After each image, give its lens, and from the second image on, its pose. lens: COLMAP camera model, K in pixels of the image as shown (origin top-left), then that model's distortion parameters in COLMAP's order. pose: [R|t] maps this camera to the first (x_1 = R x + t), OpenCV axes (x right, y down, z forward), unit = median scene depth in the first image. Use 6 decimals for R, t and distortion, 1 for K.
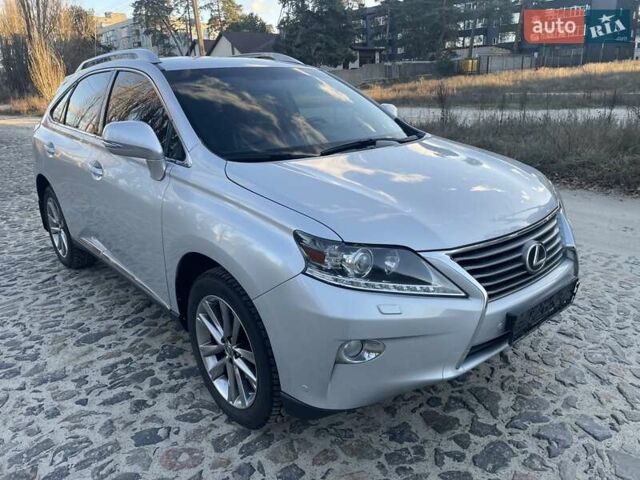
lens RADIAL K [[484.6, 0, 321.1], [0, 484.6, 237.2], [0, 0, 1]] dist [0.079243, -0.099103]
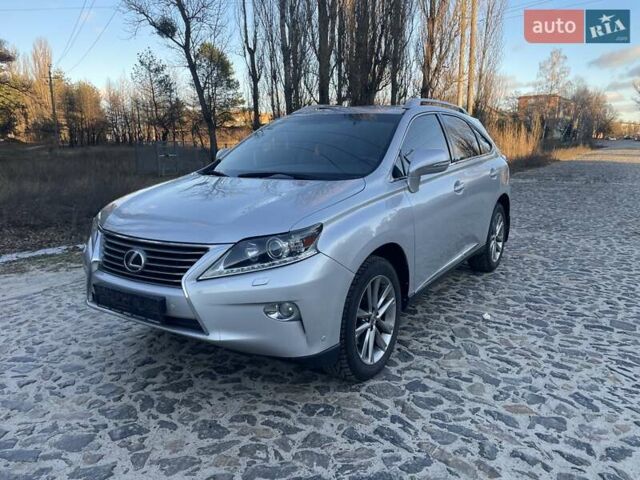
lens RADIAL K [[484.6, 0, 323.0], [0, 484.6, 241.0], [0, 0, 1]] dist [0.079243, -0.099103]
pose [[0.257036, 0.218710, -0.941328, 1.634436], [-0.285035, 0.947880, 0.142401, -0.308721], [0.923411, 0.231710, 0.305979, 0.979495]]
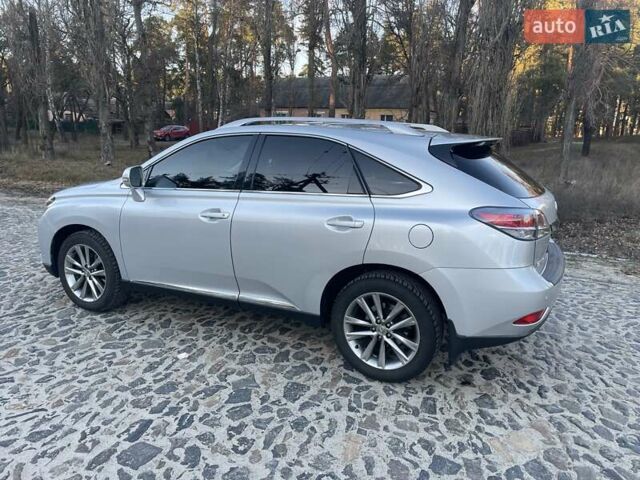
lens RADIAL K [[484.6, 0, 322.6], [0, 484.6, 240.3], [0, 0, 1]] dist [0.079243, -0.099103]
pose [[-0.927131, 0.096013, -0.362229, 0.257965], [-0.105120, 0.861174, 0.497321, -1.184597], [0.359691, 0.499159, -0.788329, 3.474848]]
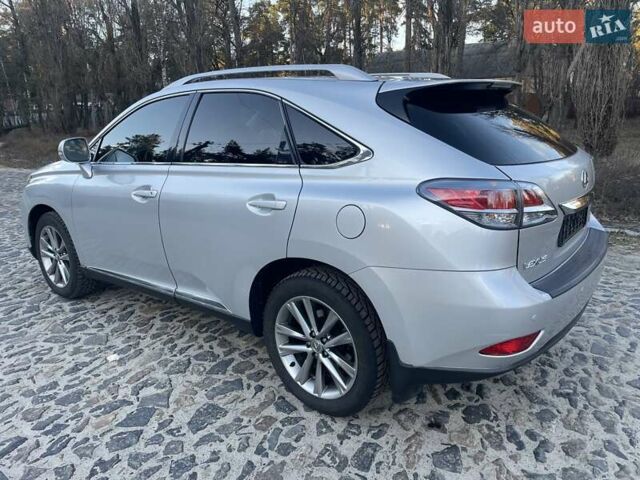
lens RADIAL K [[484.6, 0, 324.6], [0, 484.6, 238.0], [0, 0, 1]] dist [0.079243, -0.099103]
pose [[-0.984162, 0.093756, -0.150448, -0.298148], [-0.002264, 0.841977, 0.539508, -1.037058], [0.177256, 0.531304, -0.828430, 3.299394]]
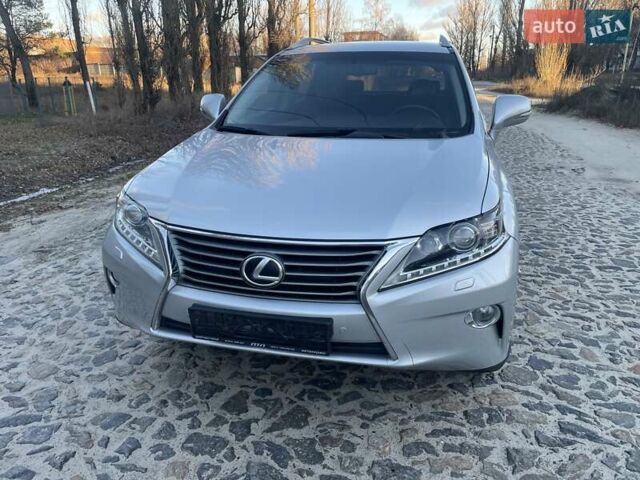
lens RADIAL K [[484.6, 0, 324.3], [0, 484.6, 237.7], [0, 0, 1]] dist [0.079243, -0.099103]
pose [[0.564783, 0.287363, -0.773591, 1.090813], [-0.259309, 0.951730, 0.164220, -0.180028], [0.783441, 0.107851, 0.612037, 0.500200]]
